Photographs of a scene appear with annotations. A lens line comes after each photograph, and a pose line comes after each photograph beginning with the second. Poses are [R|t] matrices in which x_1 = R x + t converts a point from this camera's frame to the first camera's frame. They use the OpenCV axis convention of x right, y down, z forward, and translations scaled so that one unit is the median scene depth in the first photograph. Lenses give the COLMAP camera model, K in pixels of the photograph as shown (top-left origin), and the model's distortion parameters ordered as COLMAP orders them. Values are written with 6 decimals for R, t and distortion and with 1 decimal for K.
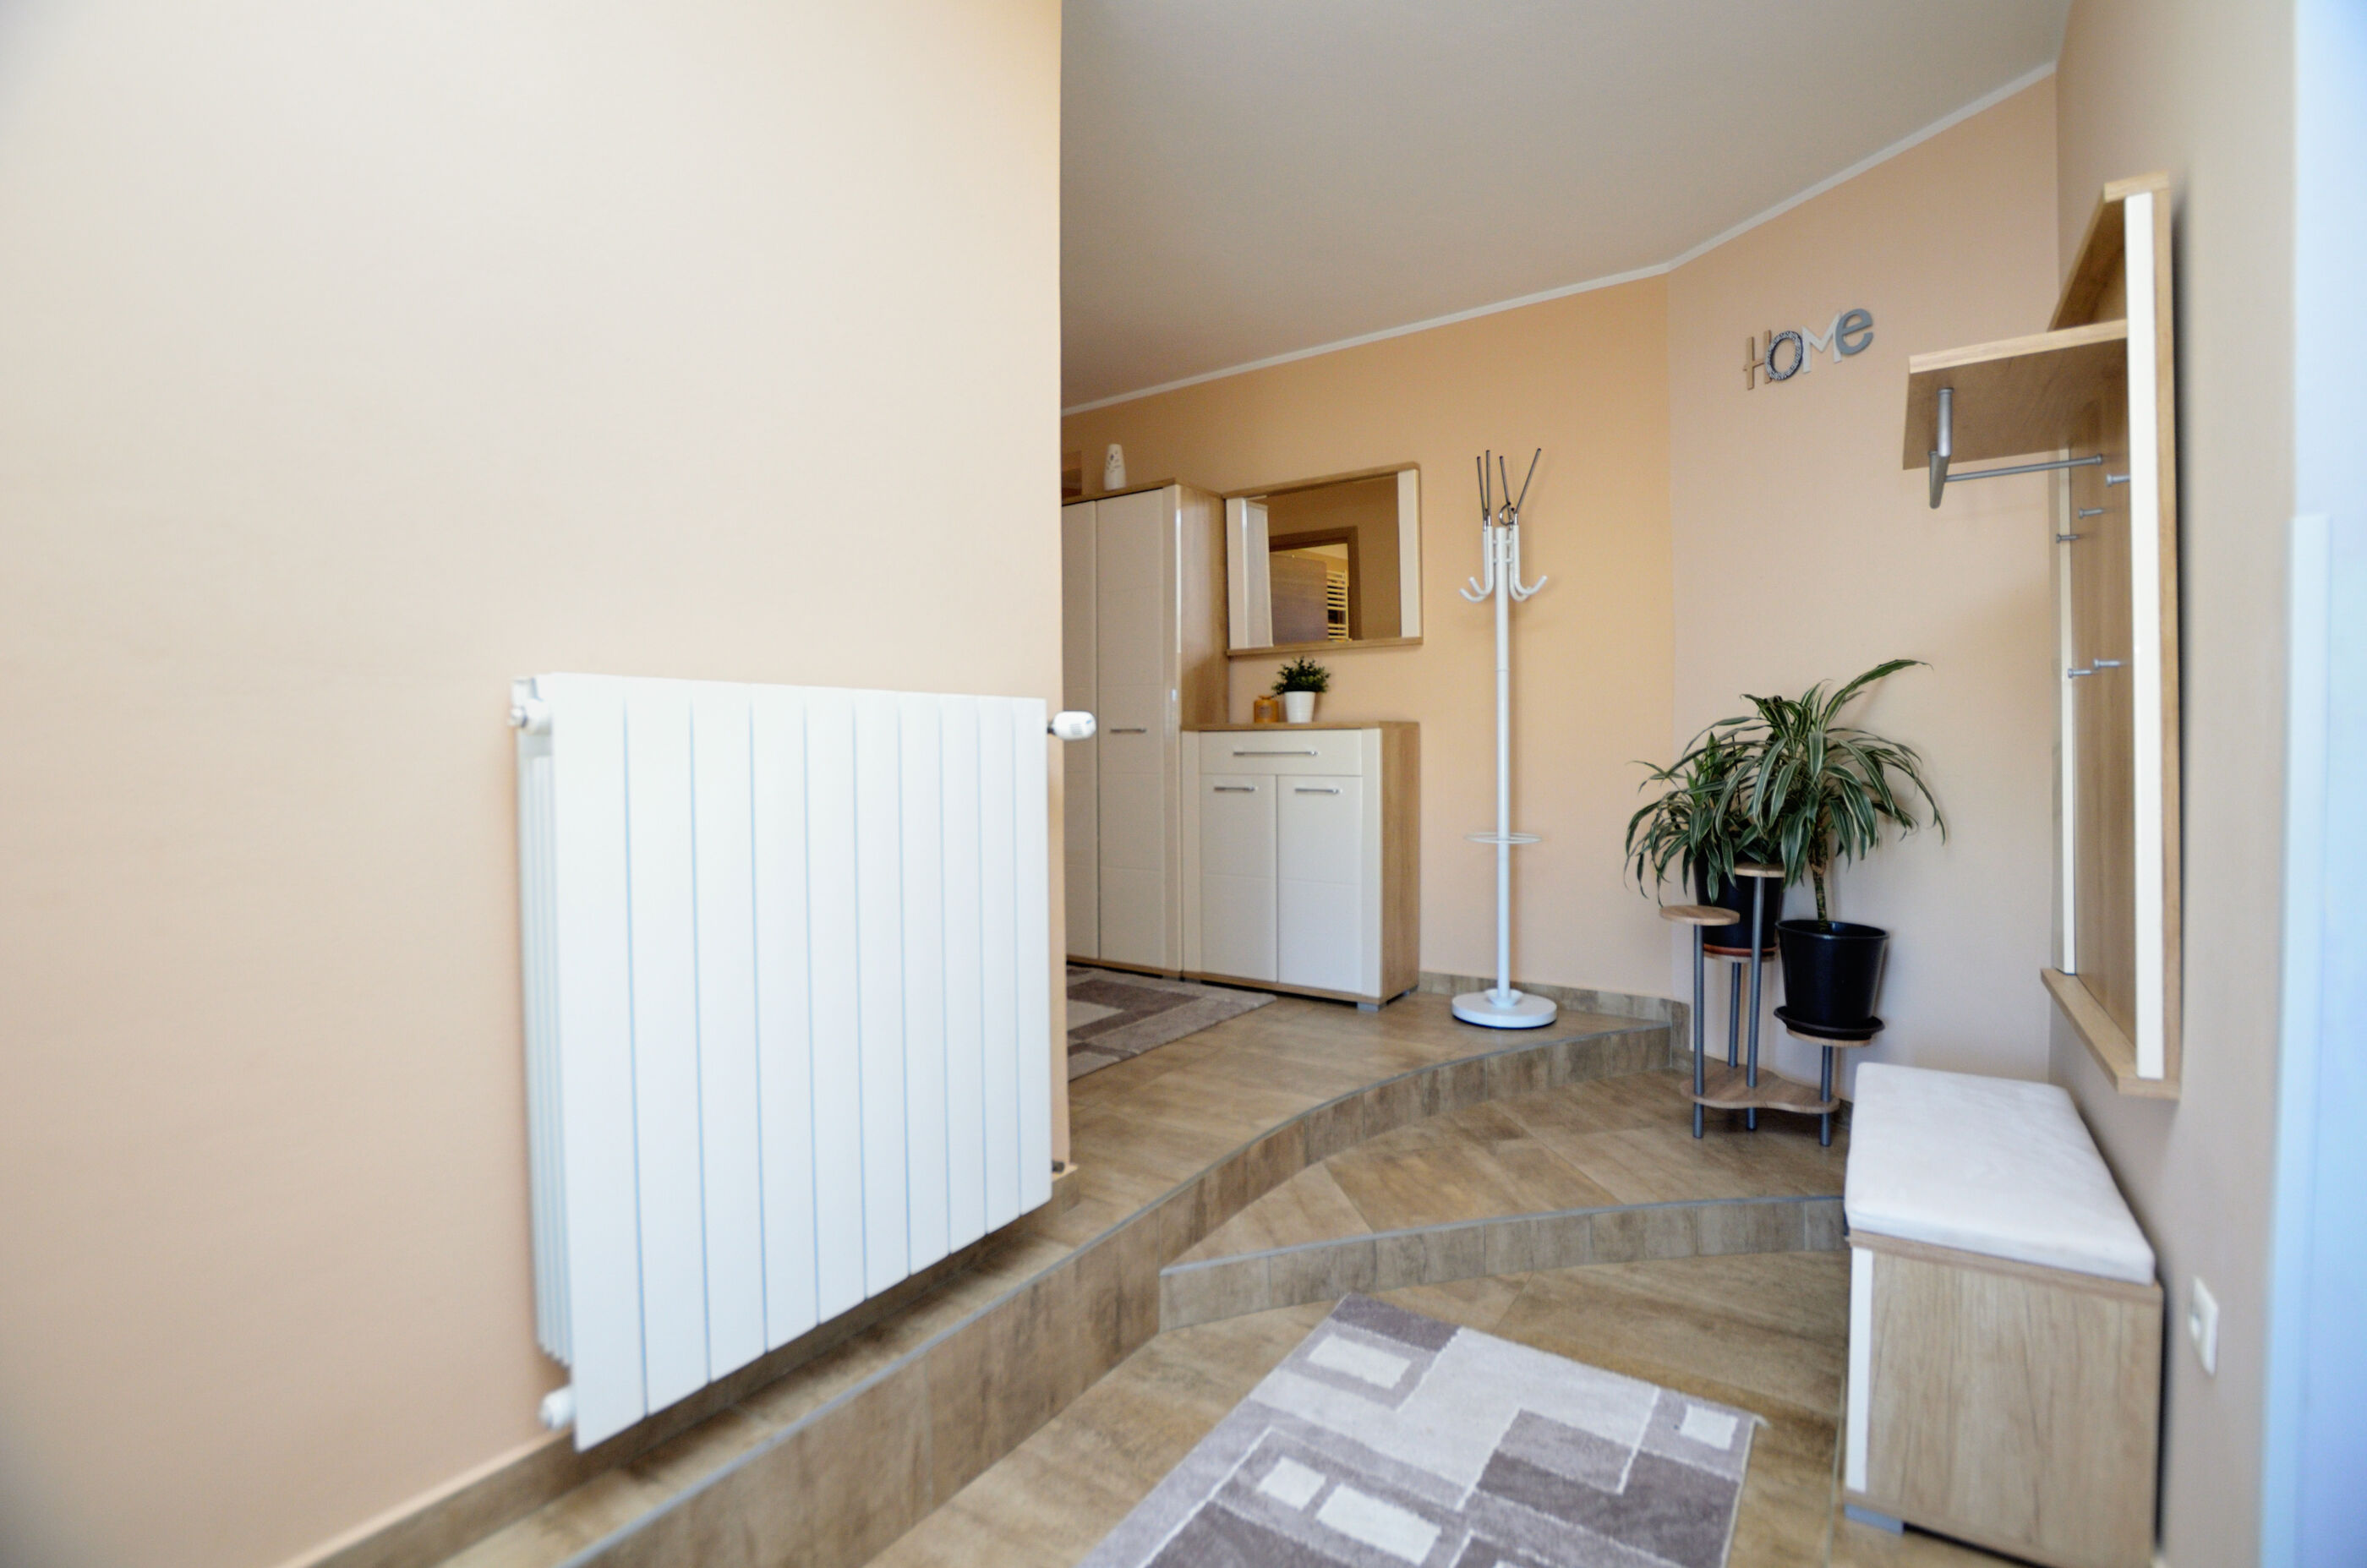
lens RADIAL K [[1036.3, 0, 1192.5], [0, 1036.3, 776.1], [0, 0, 1]] dist [-0.026746, 0.002767]
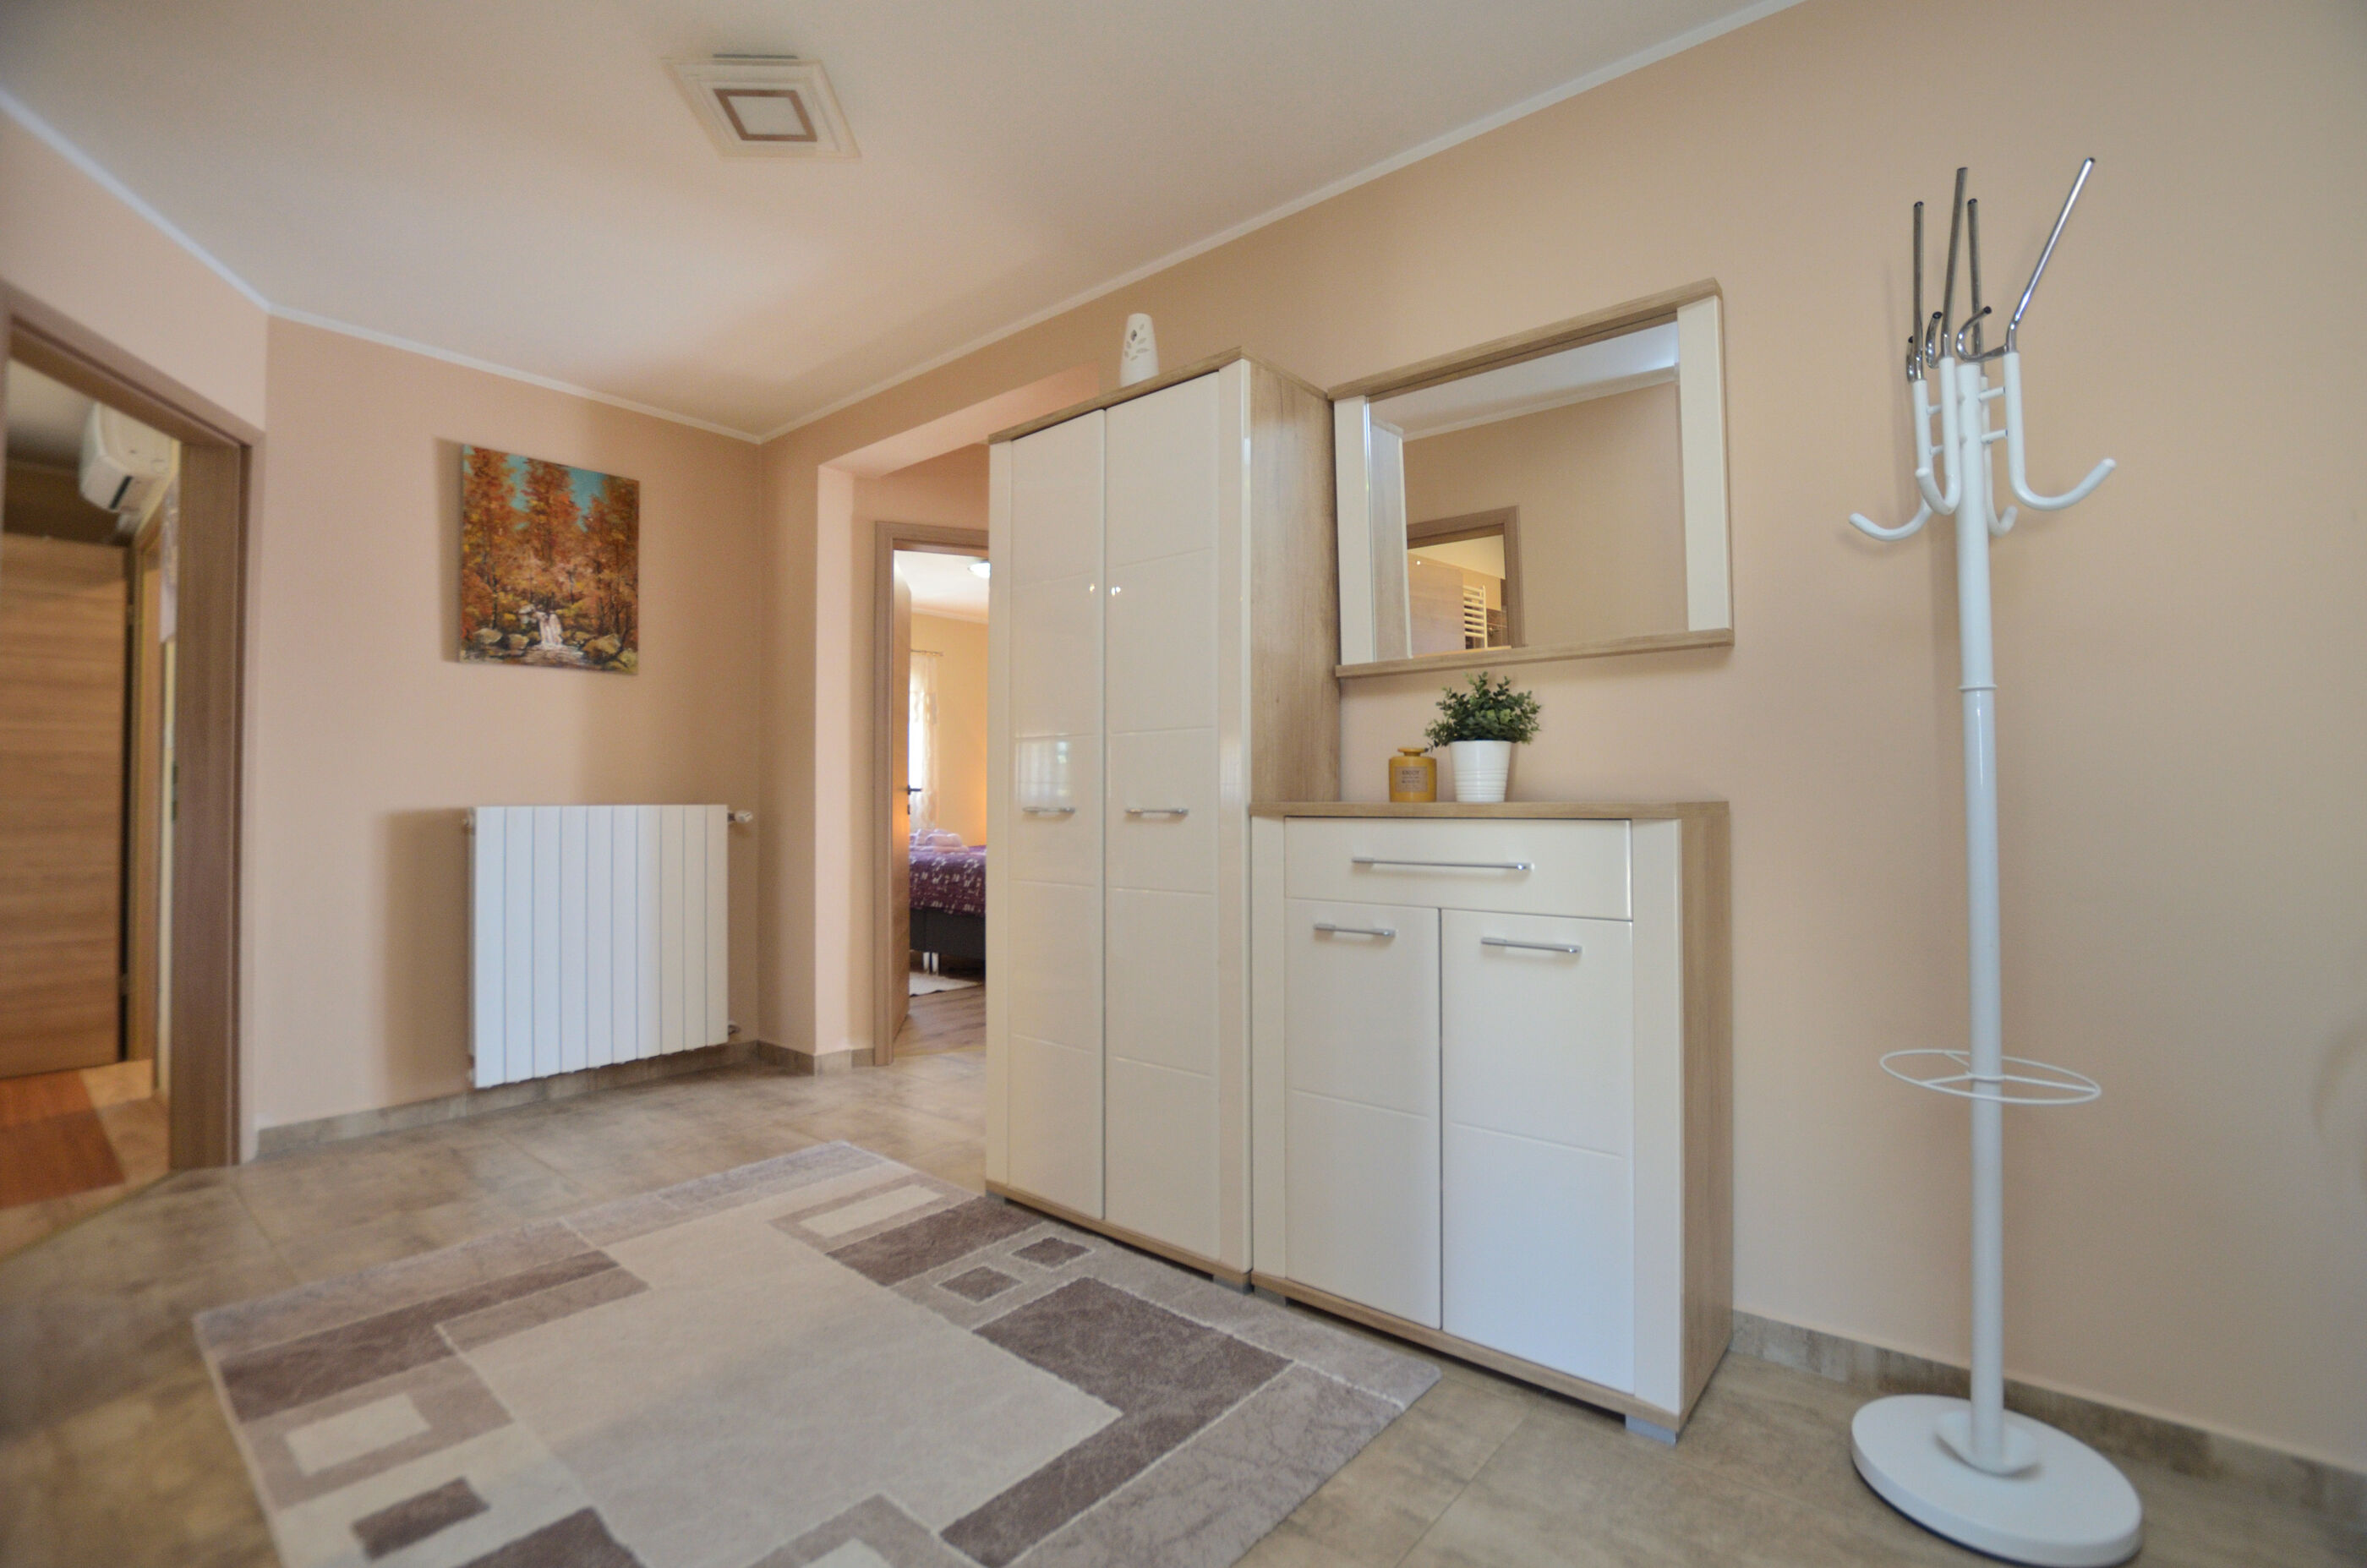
lens RADIAL K [[1036.3, 0, 1197.1], [0, 1036.3, 781.2], [0, 0, 1]] dist [-0.026746, 0.002767]
pose [[0.995963, 0.001127, -0.089759, 0.009702], [-0.005358, 0.998885, -0.046908, -0.036681], [0.089606, 0.047200, 0.994858, 0.477474]]
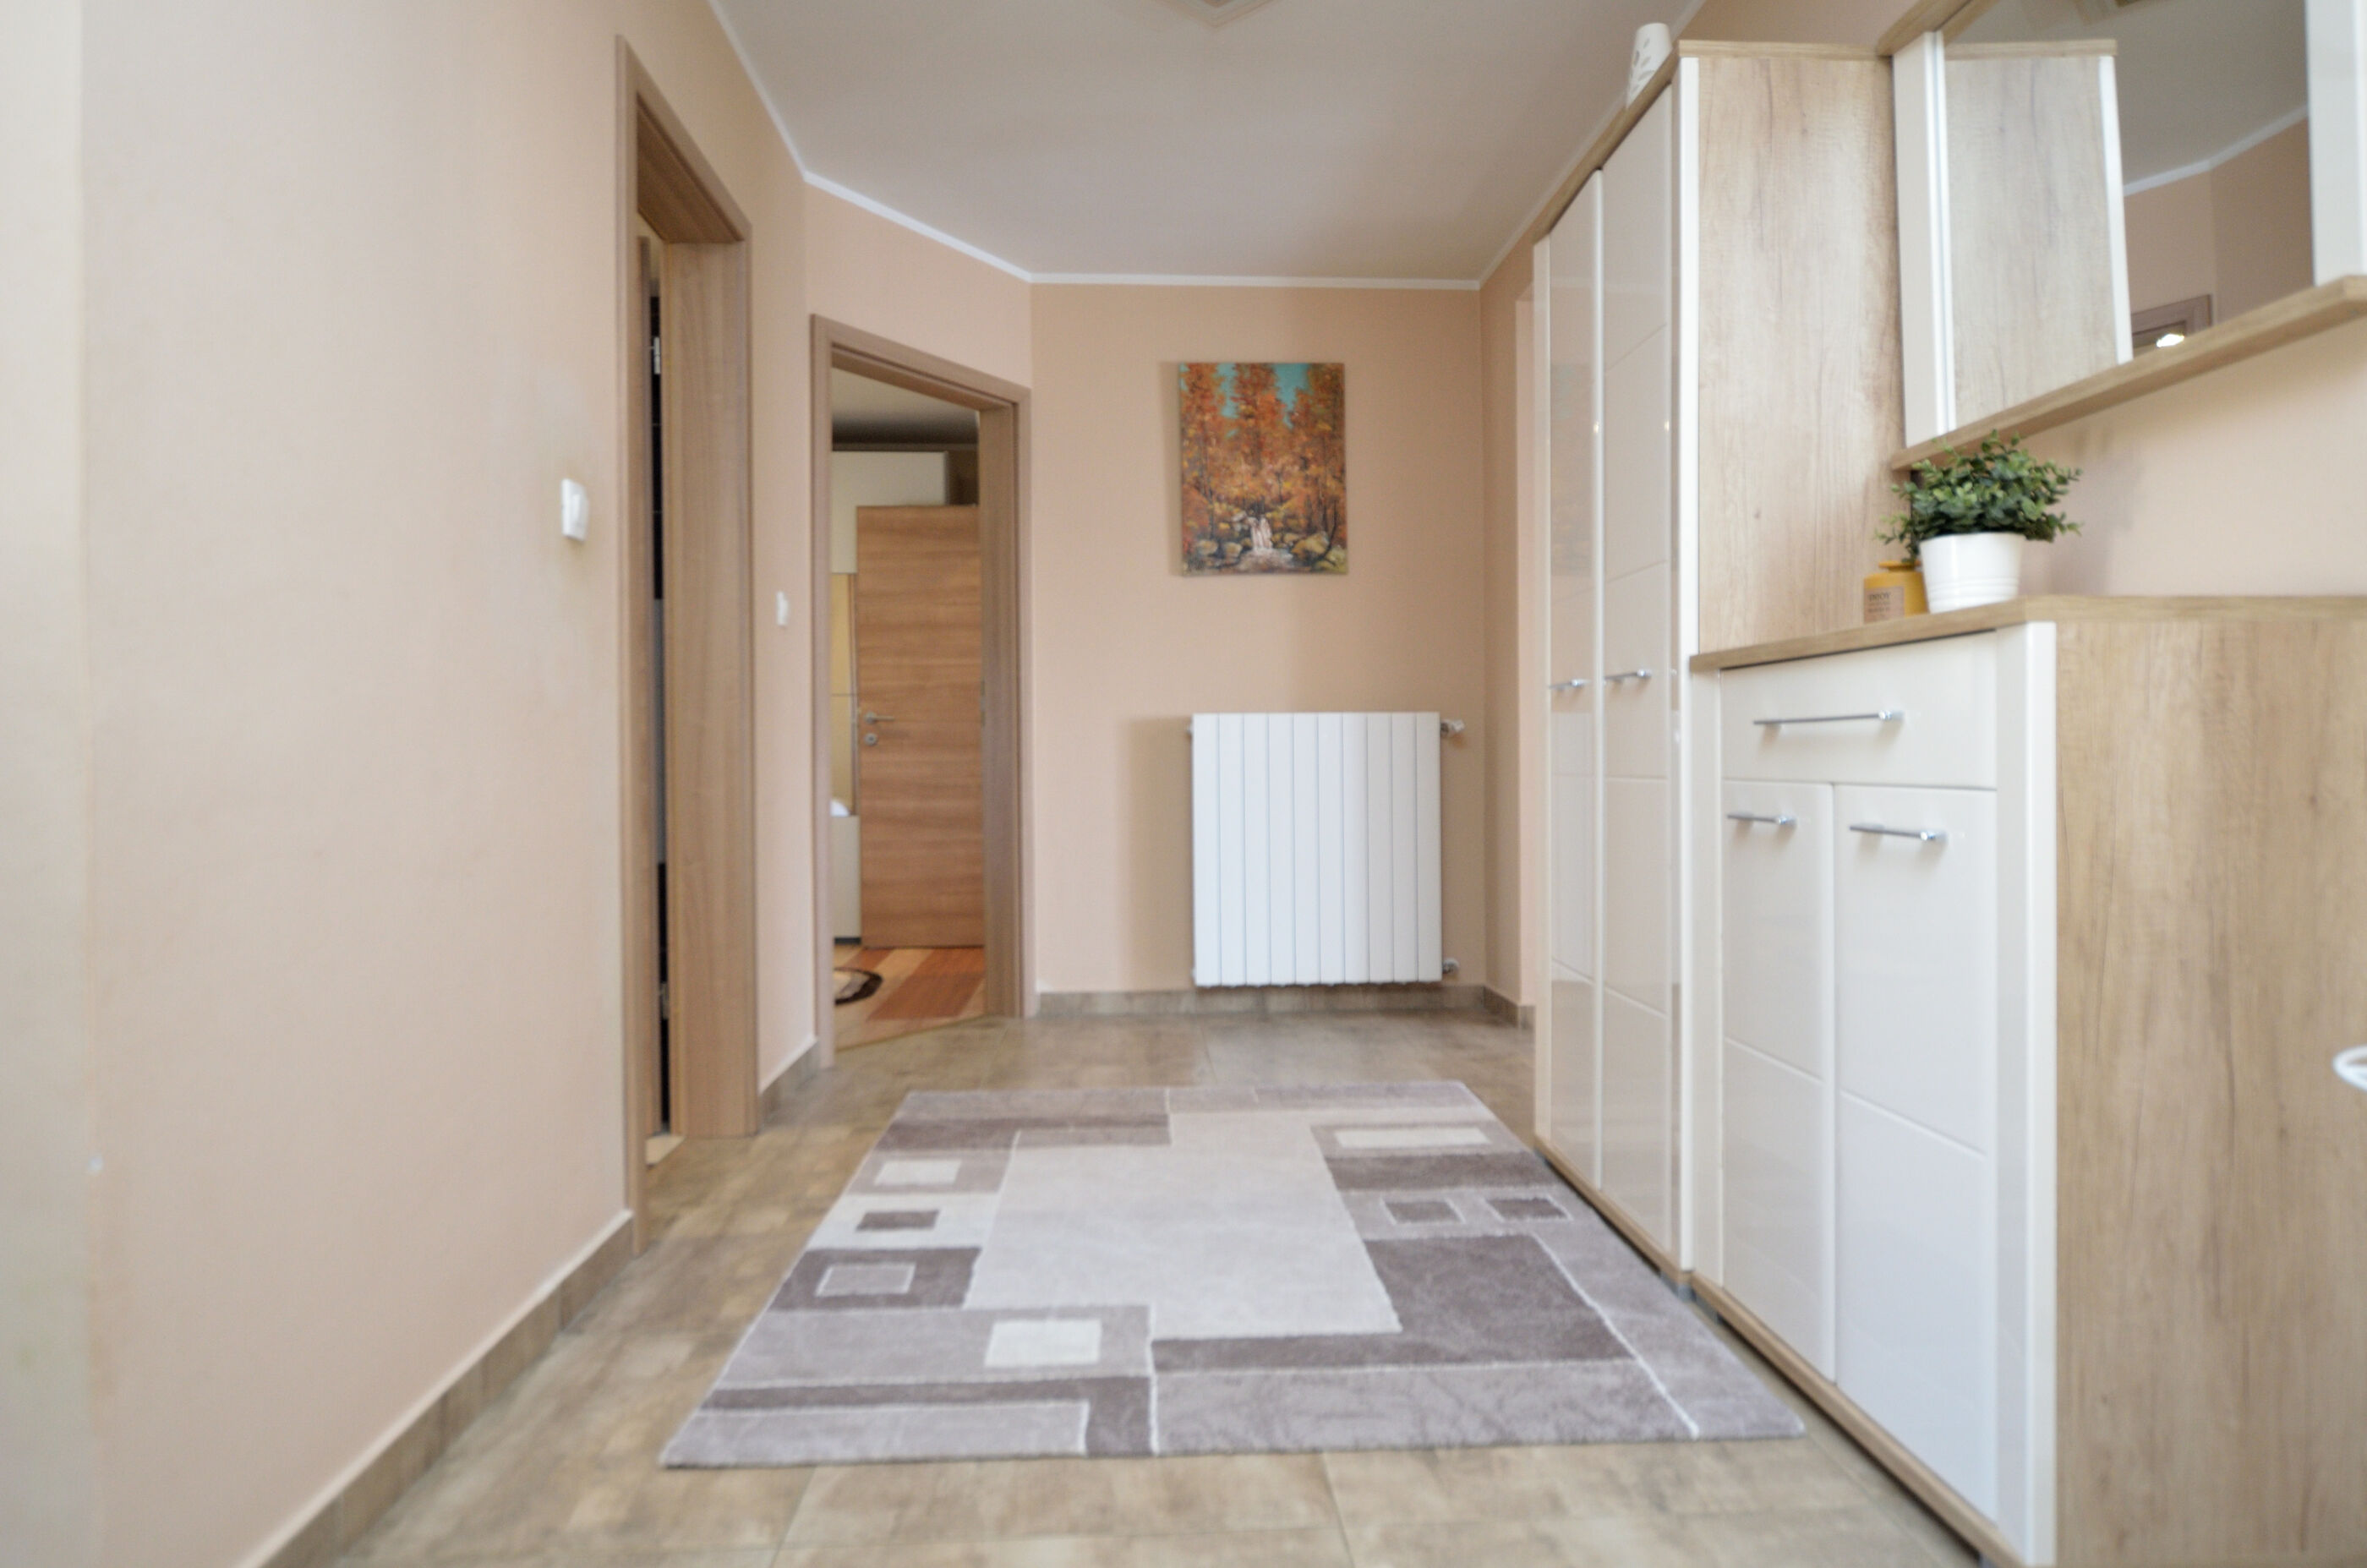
lens RADIAL K [[1423.8, 0, 1202.5], [0, 1423.8, 781.6], [0, 0, 1]] dist [-0.008556, 0.001747]
pose [[0.617805, 0.015663, -0.786175, 0.312224], [-0.018157, 0.999819, 0.005651, -0.000778], [0.786122, 0.010783, 0.617978, 0.522587]]
